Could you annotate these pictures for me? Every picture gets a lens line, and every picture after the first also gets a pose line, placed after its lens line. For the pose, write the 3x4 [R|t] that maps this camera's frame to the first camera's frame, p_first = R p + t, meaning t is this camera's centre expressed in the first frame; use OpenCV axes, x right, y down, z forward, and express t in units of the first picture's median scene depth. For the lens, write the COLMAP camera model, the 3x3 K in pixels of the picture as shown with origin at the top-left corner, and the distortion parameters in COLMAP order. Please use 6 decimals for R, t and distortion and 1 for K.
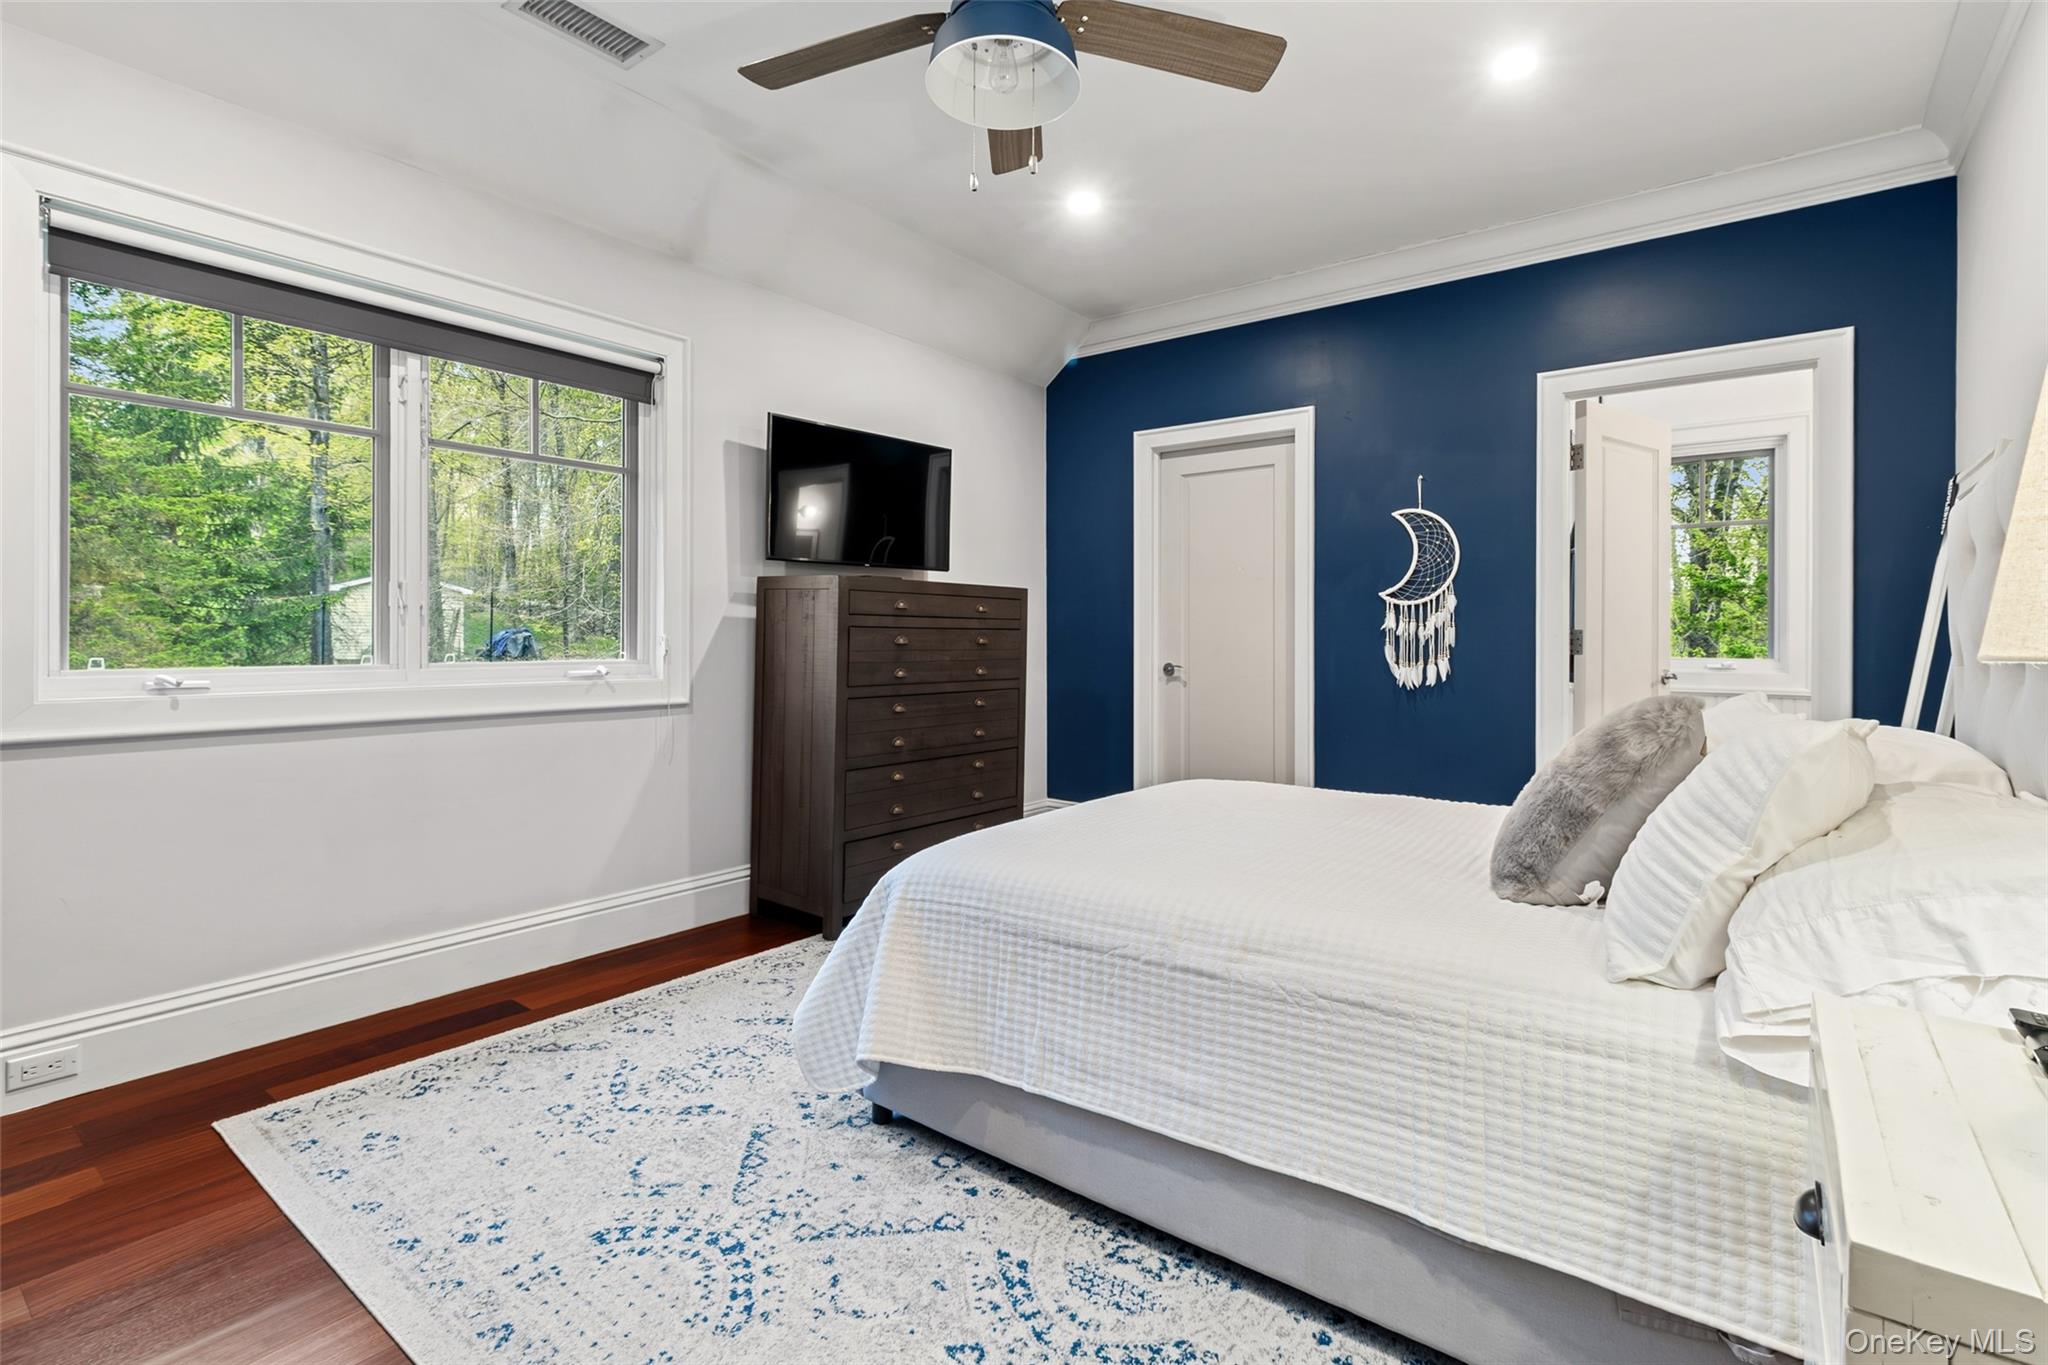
lens RADIAL K [[946.8, 0, 1026.2], [0, 946.8, 632.6], [0, 0, 1]] dist [0.007318, 0.000556]
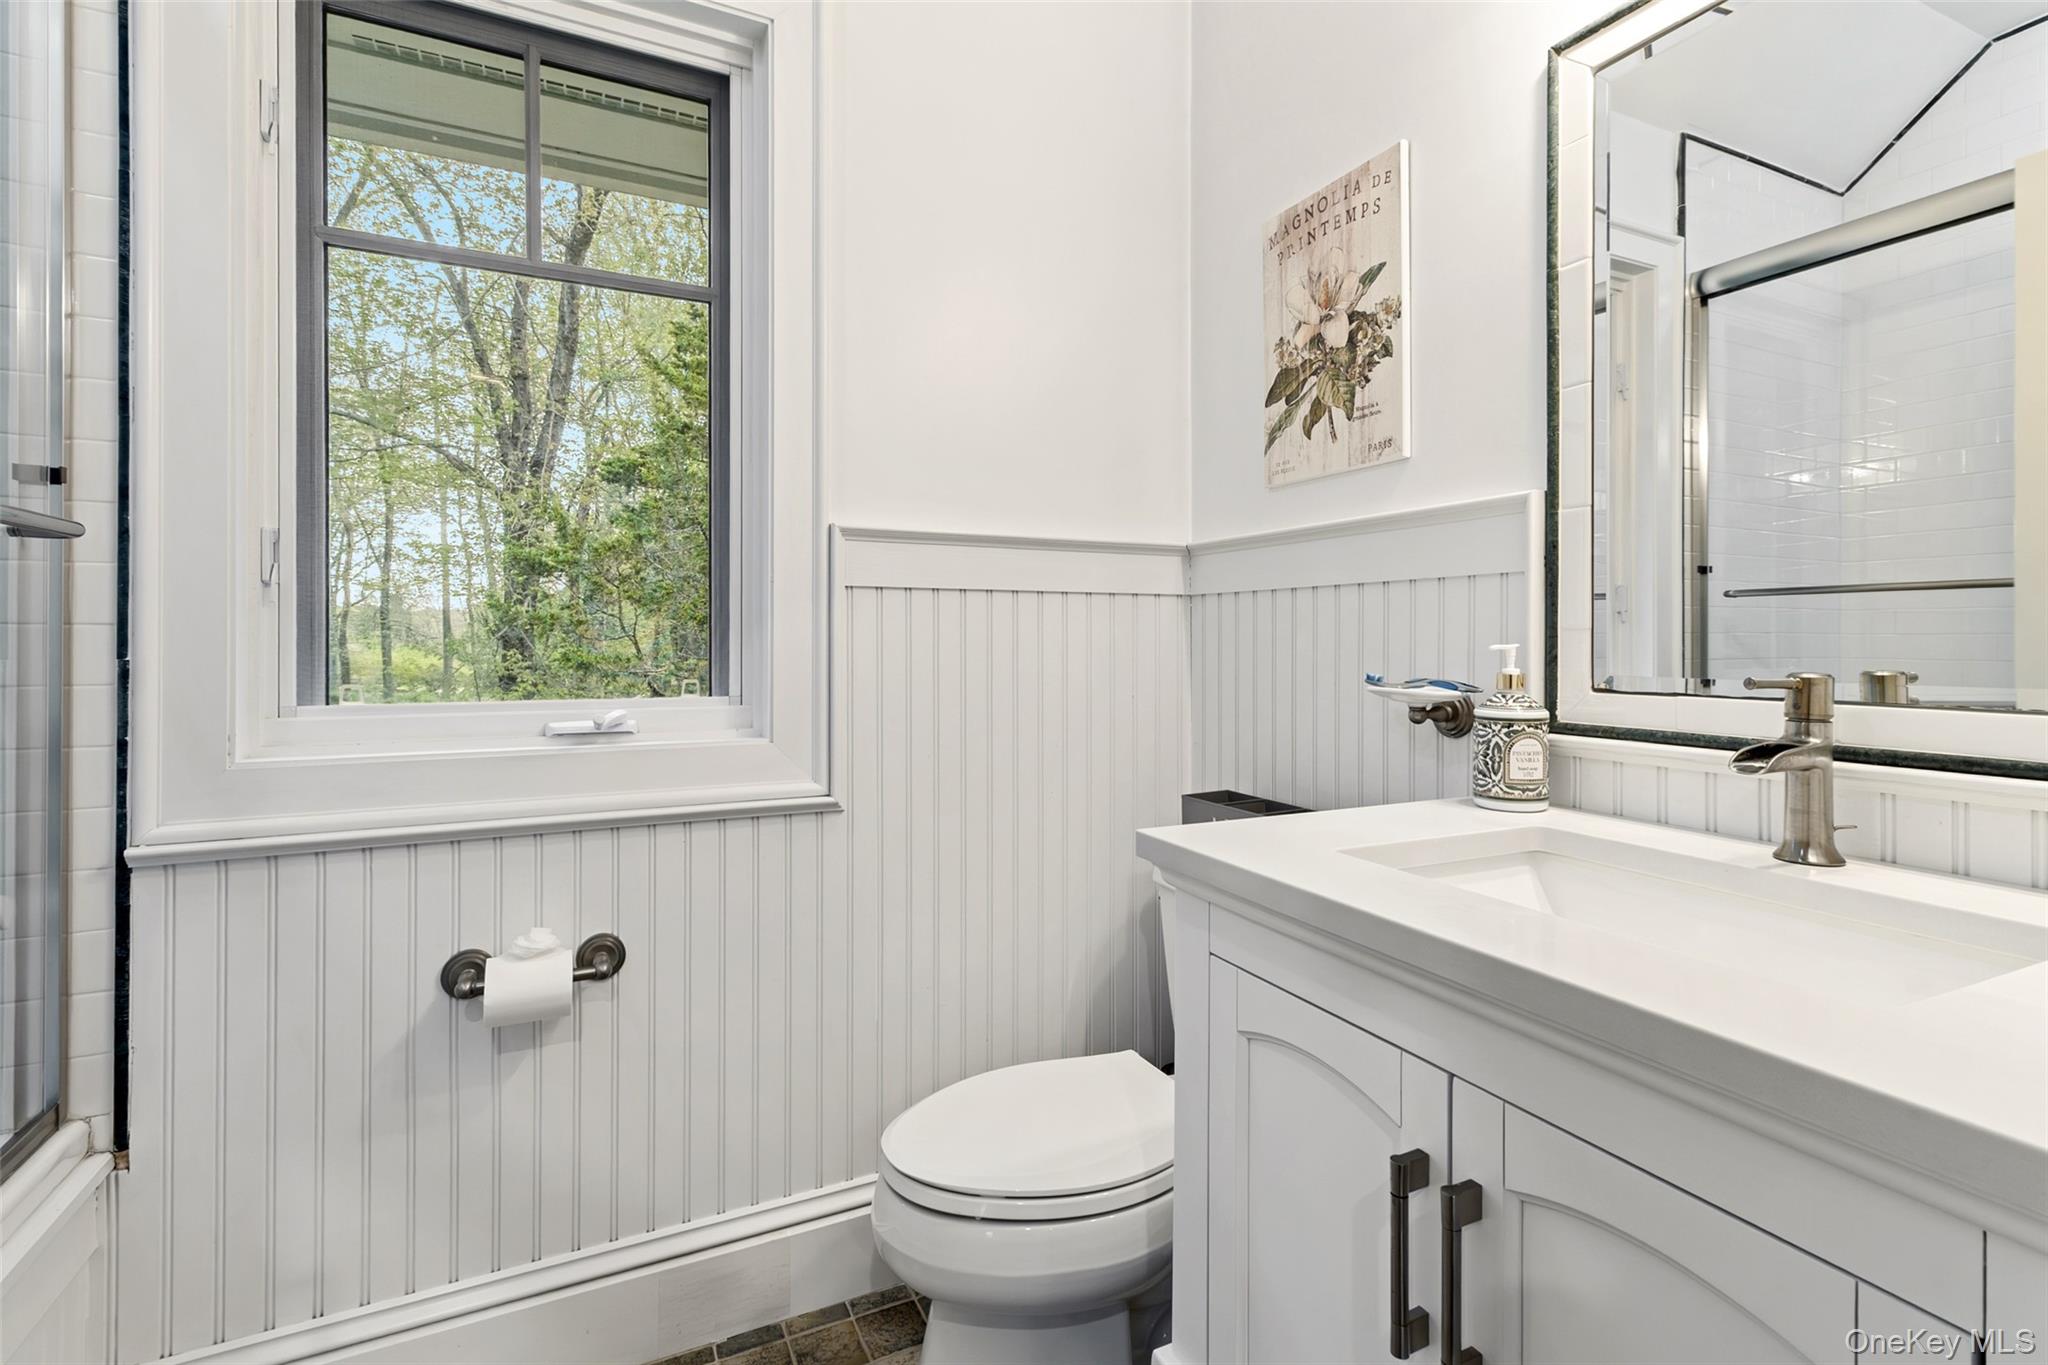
lens RADIAL K [[946.8, 0, 1026.2], [0, 946.8, 632.6], [0, 0, 1]] dist [0.007318, 0.000556]
pose [[0.442790, 0.000166, 0.896626, 0.417407], [0.000497, 1.000000, -0.000430, 0.003682], [-0.896625, 0.000636, 0.442789, 0.593647]]
